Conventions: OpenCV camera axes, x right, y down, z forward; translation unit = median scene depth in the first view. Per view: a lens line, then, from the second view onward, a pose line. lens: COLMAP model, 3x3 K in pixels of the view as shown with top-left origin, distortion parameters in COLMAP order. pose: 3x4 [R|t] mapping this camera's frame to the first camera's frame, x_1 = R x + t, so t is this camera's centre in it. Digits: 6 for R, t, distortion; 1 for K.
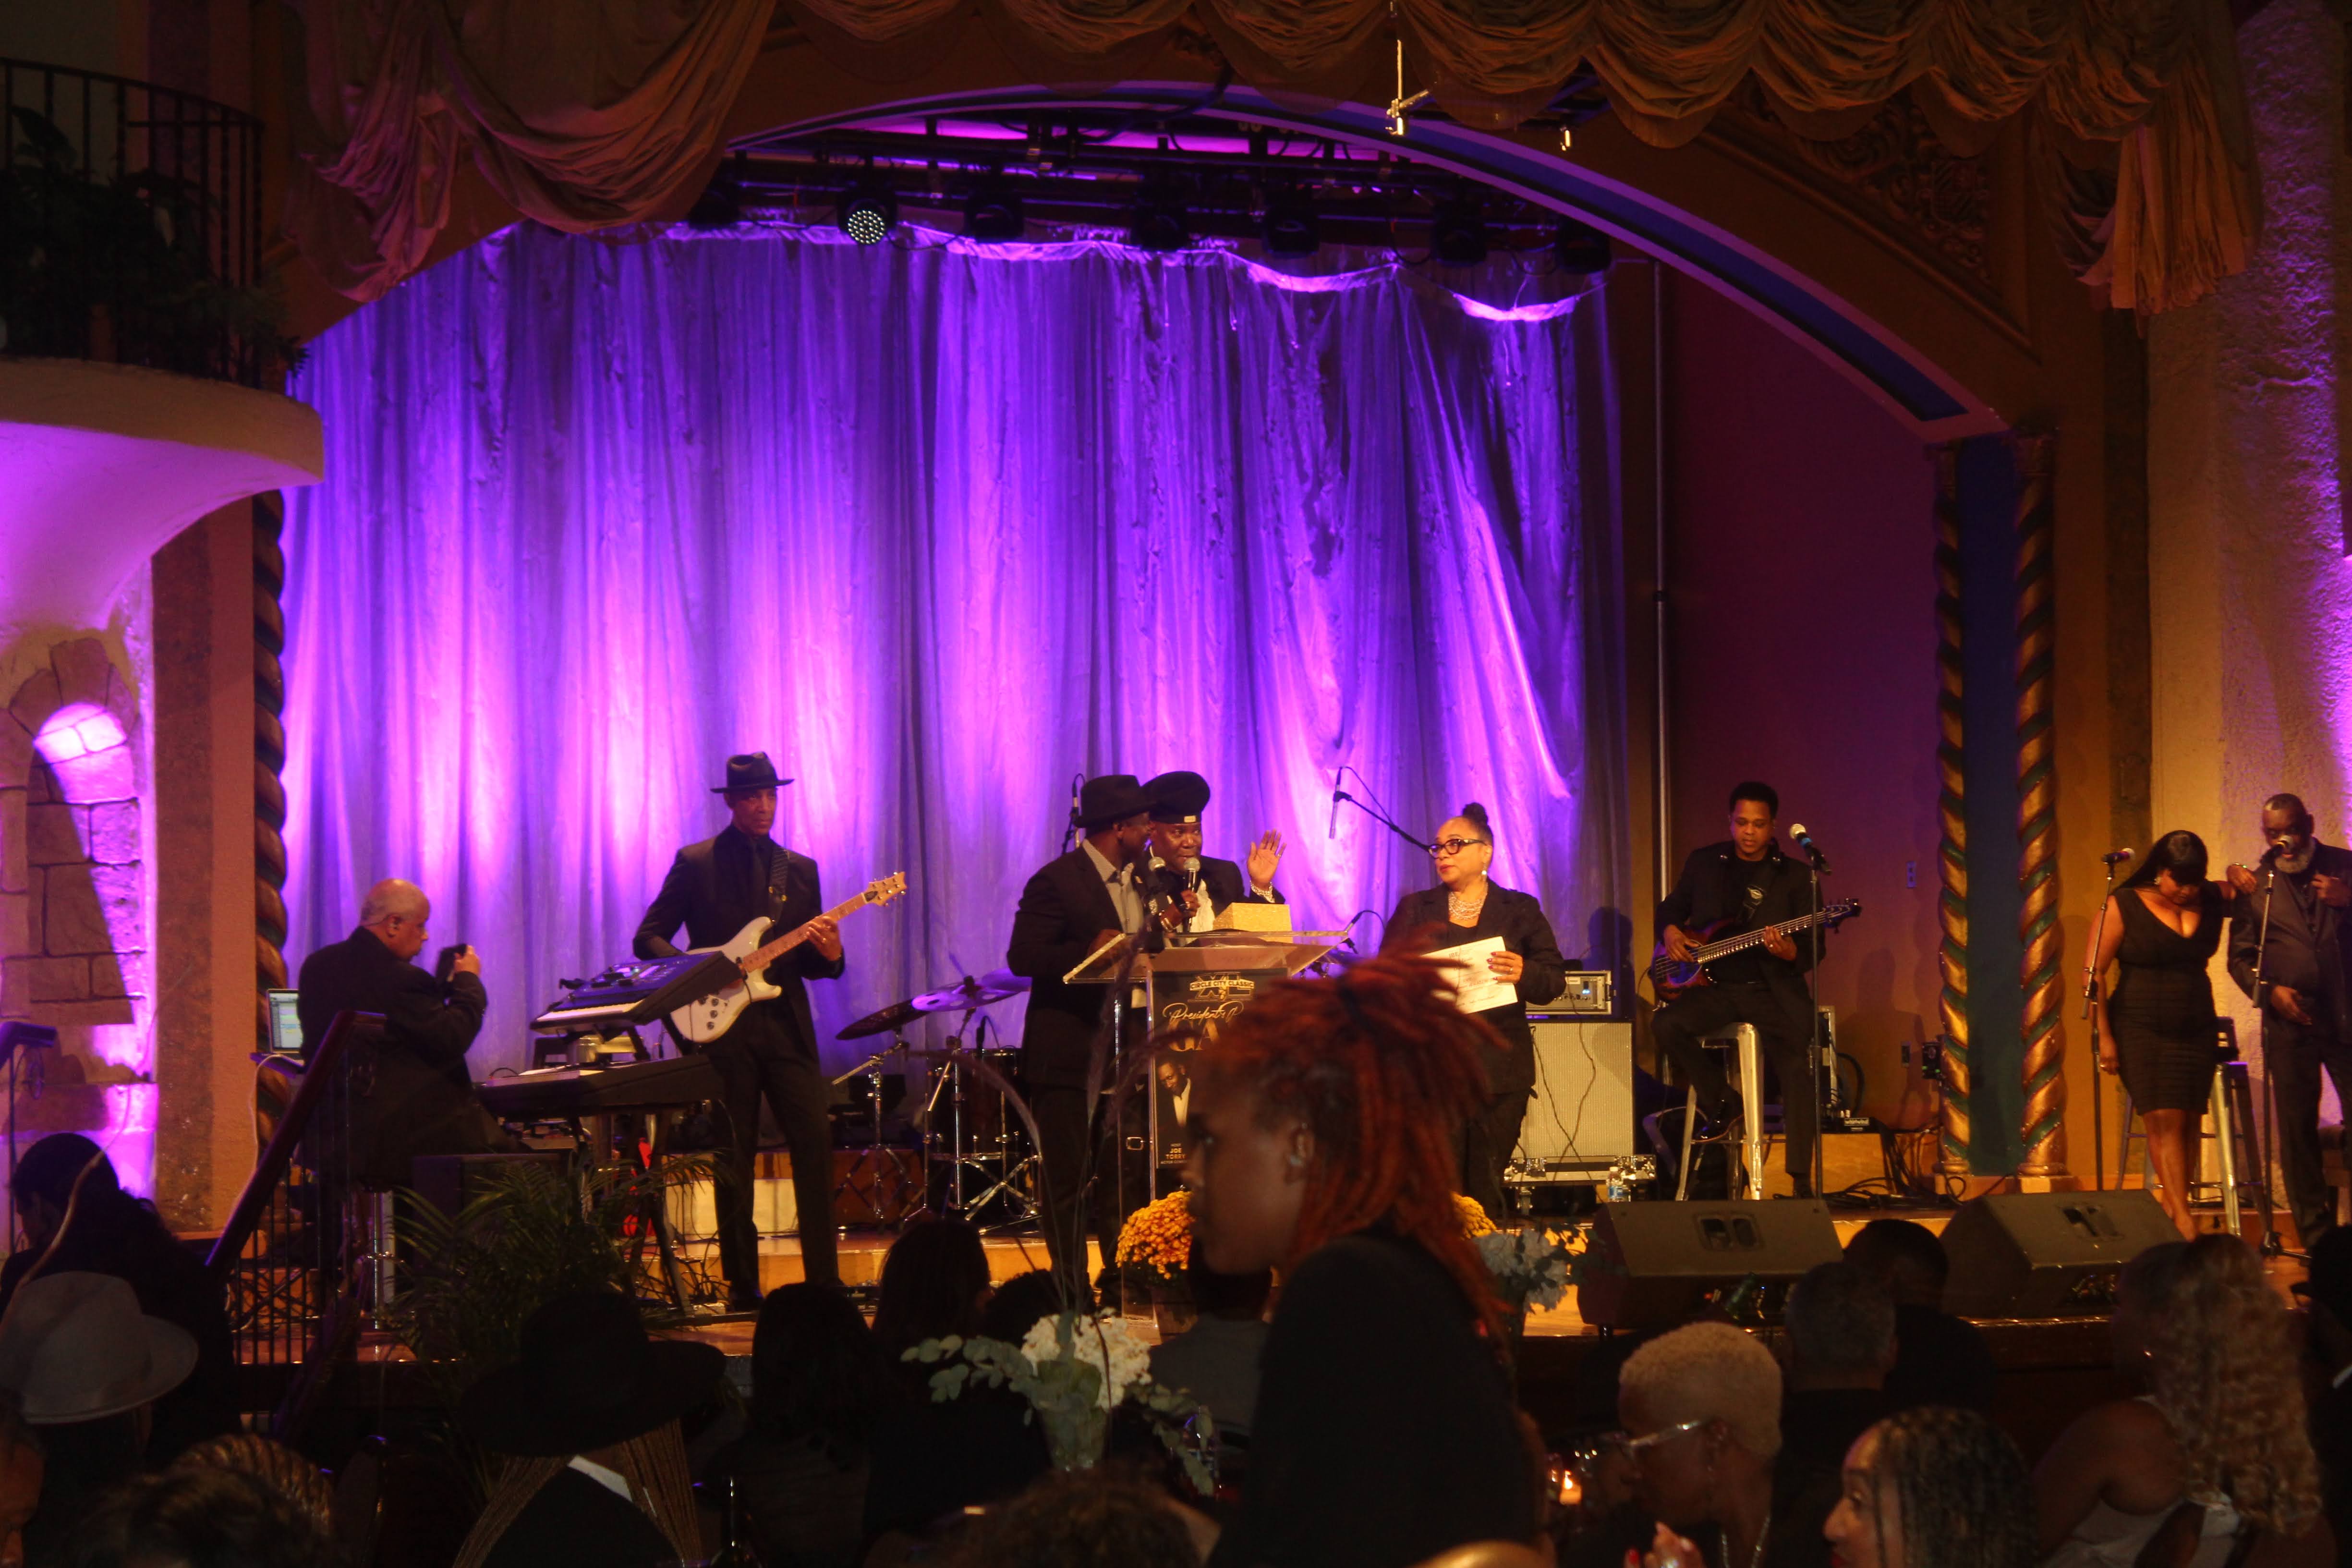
lens RADIAL K [[5563.1, 0, 1108.2], [0, 5563.1, 829.9], [0, 0, 1]] dist [0.077849, 0.000000]
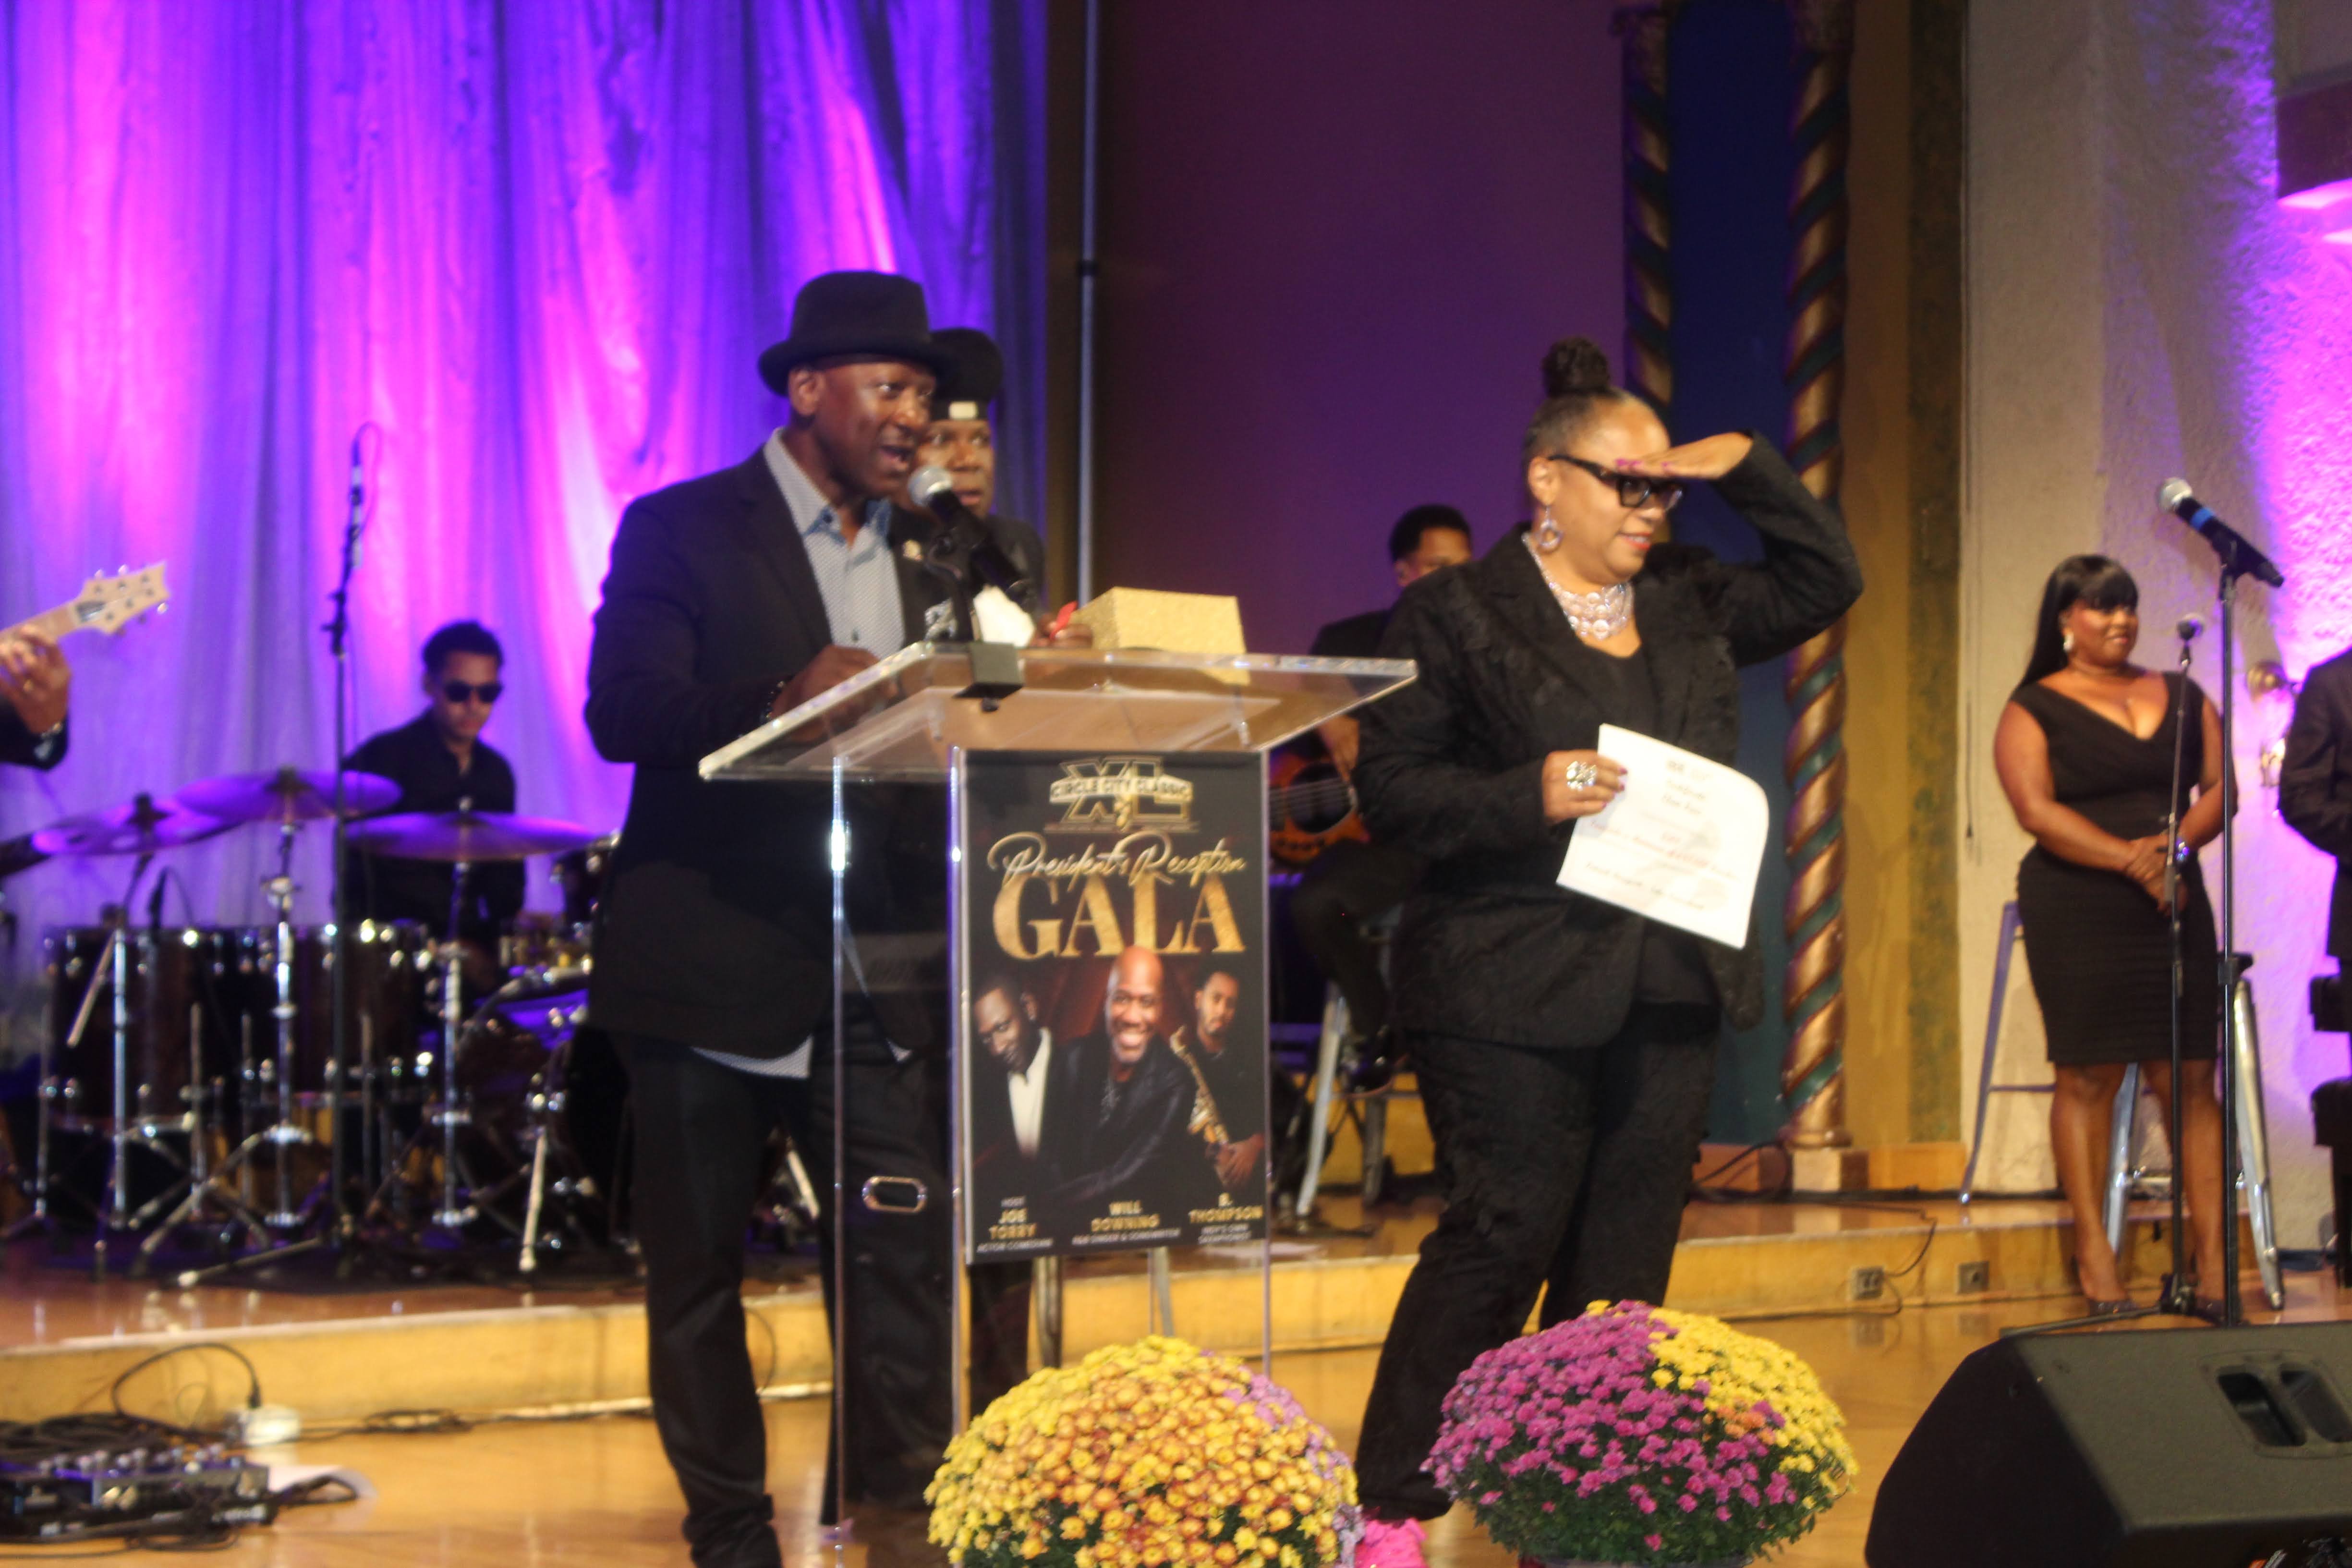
lens RADIAL K [[4637.5, 0, 1128.3], [0, 4637.5, 812.2], [0, 0, 1]] dist [0.037555, 0.000000]
pose [[0.965077, 0.020825, 0.261137, -0.046384], [-0.025155, 0.999596, 0.013250, 0.018089], [-0.260756, -0.019356, 0.965211, 0.494644]]
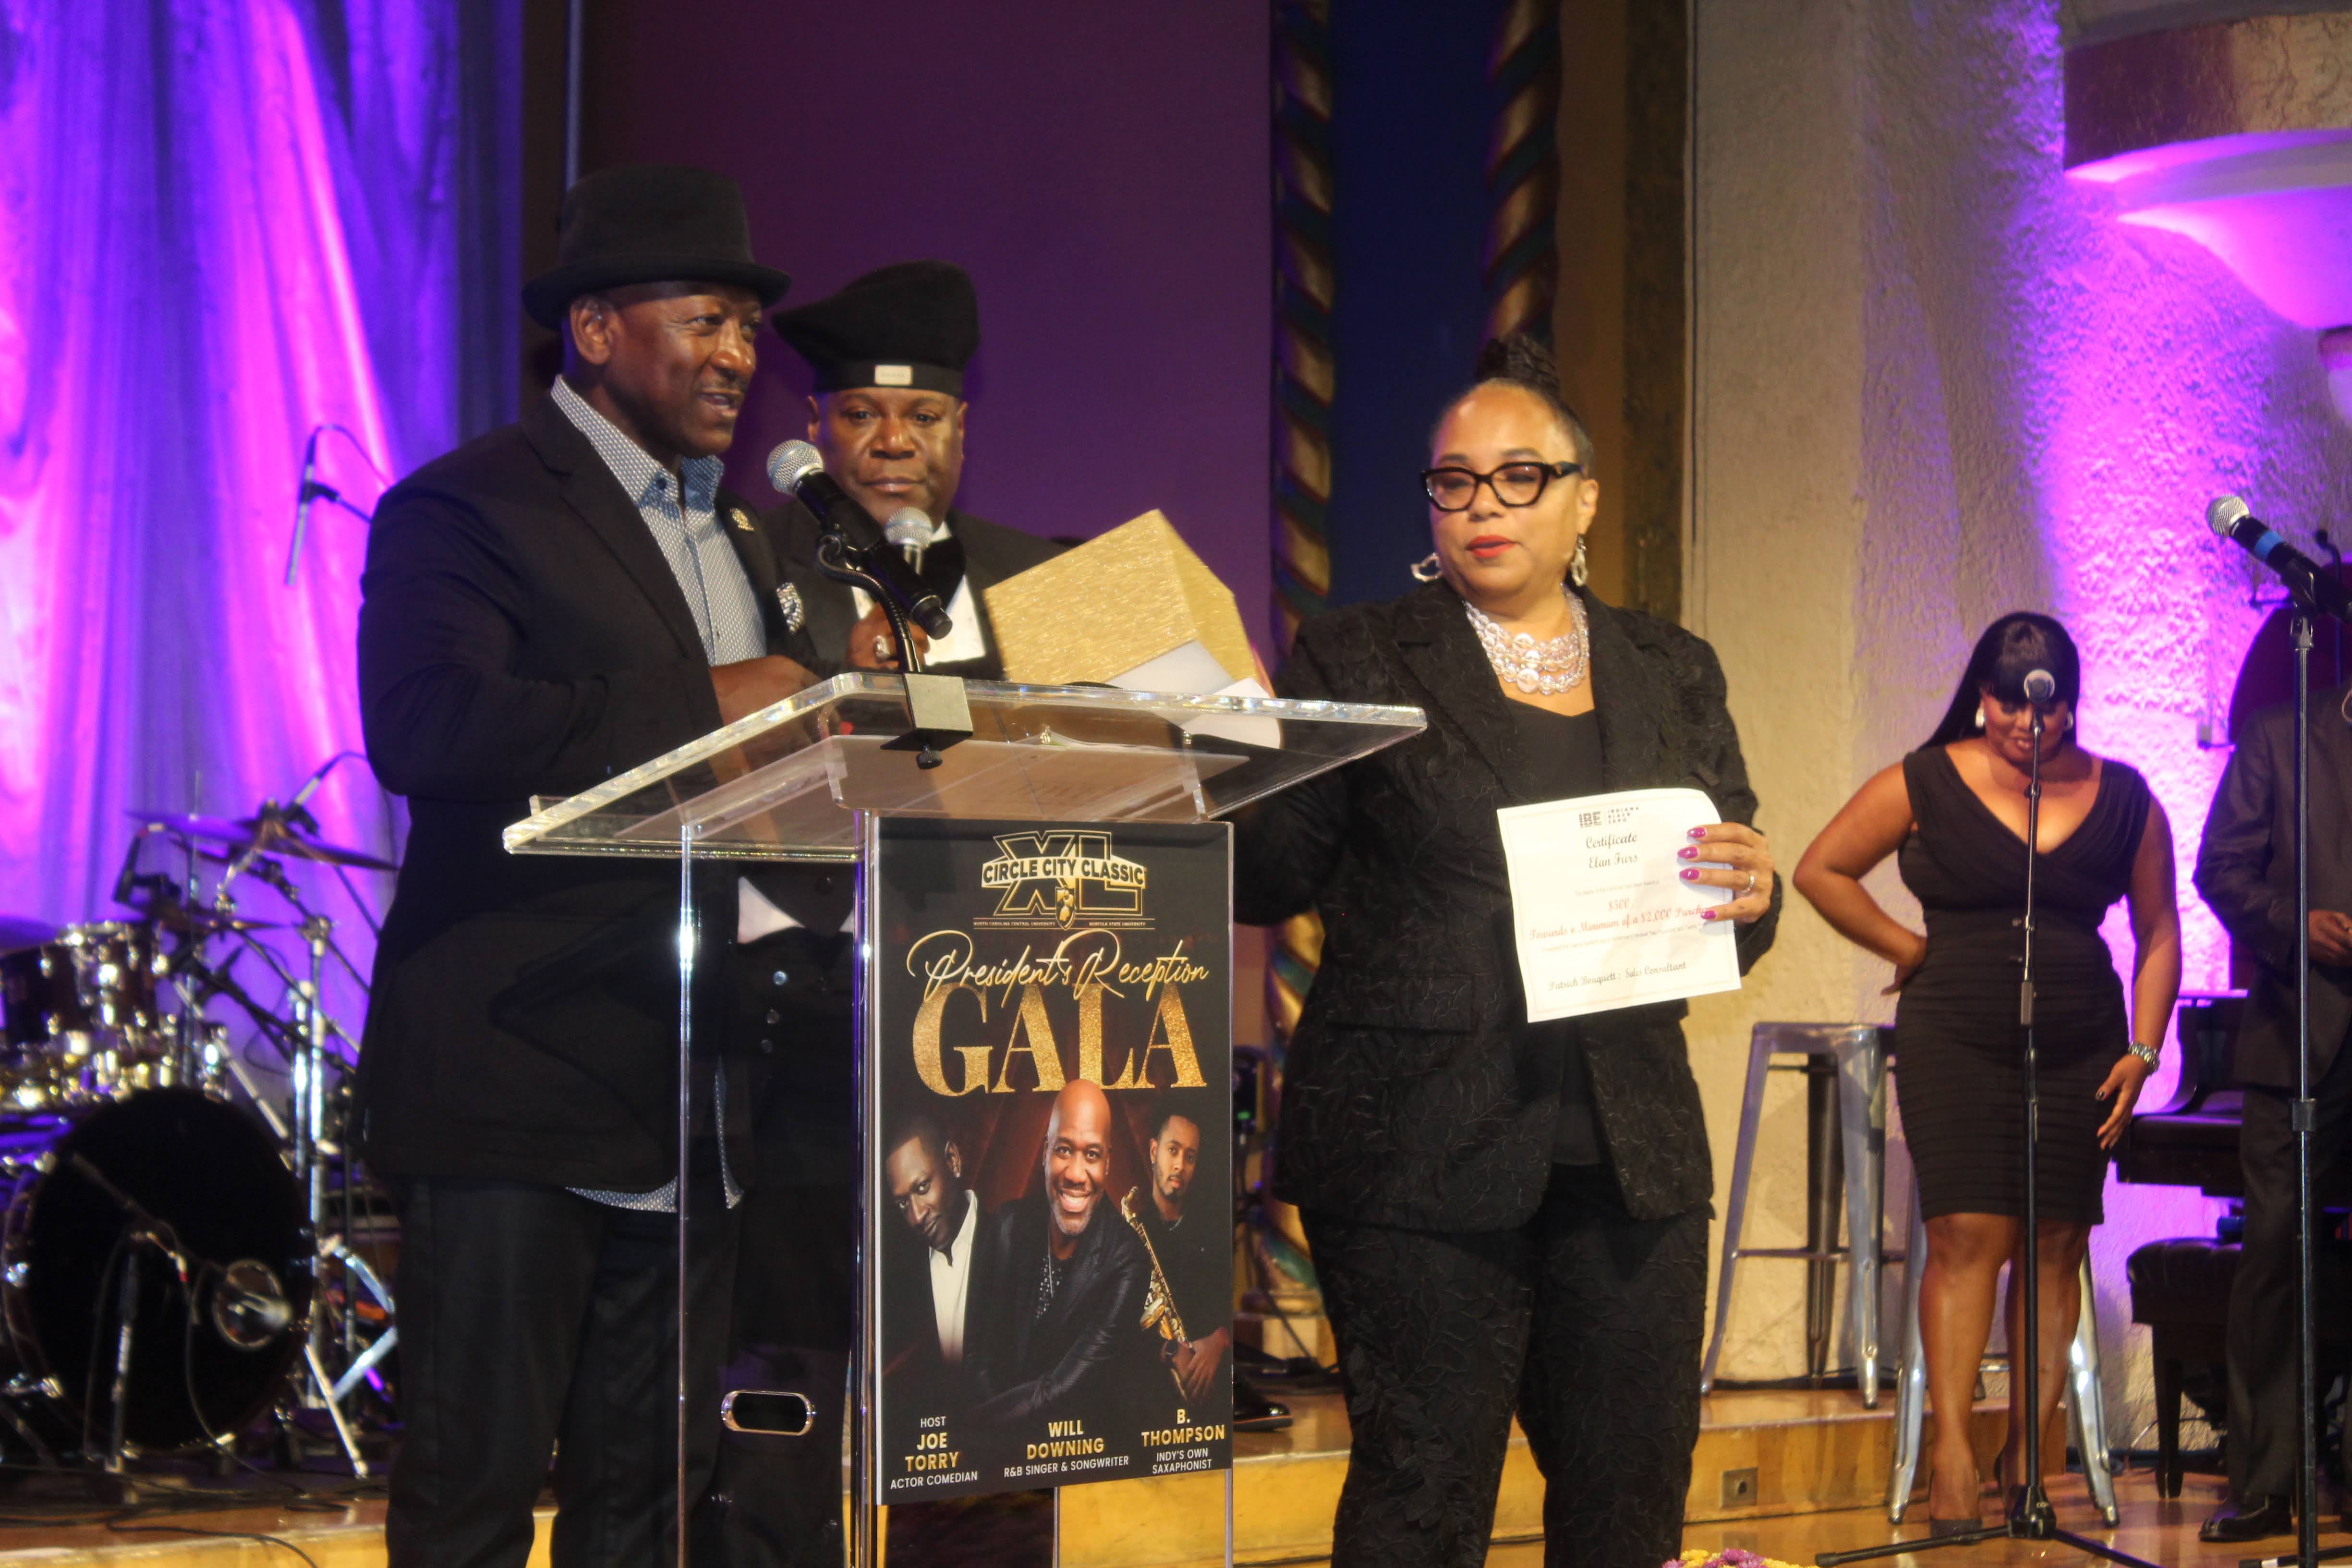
lens RADIAL K [[5563.1, 0, 1104.8], [0, 5563.1, 796.8], [0, 0, 1]] dist [0.077849, 0.000000]
pose [[0.921434, 0.035521, 0.386909, -0.066453], [-0.034035, 0.999363, -0.010692, 0.019394], [-0.387042, -0.003316, 0.922056, 0.524723]]
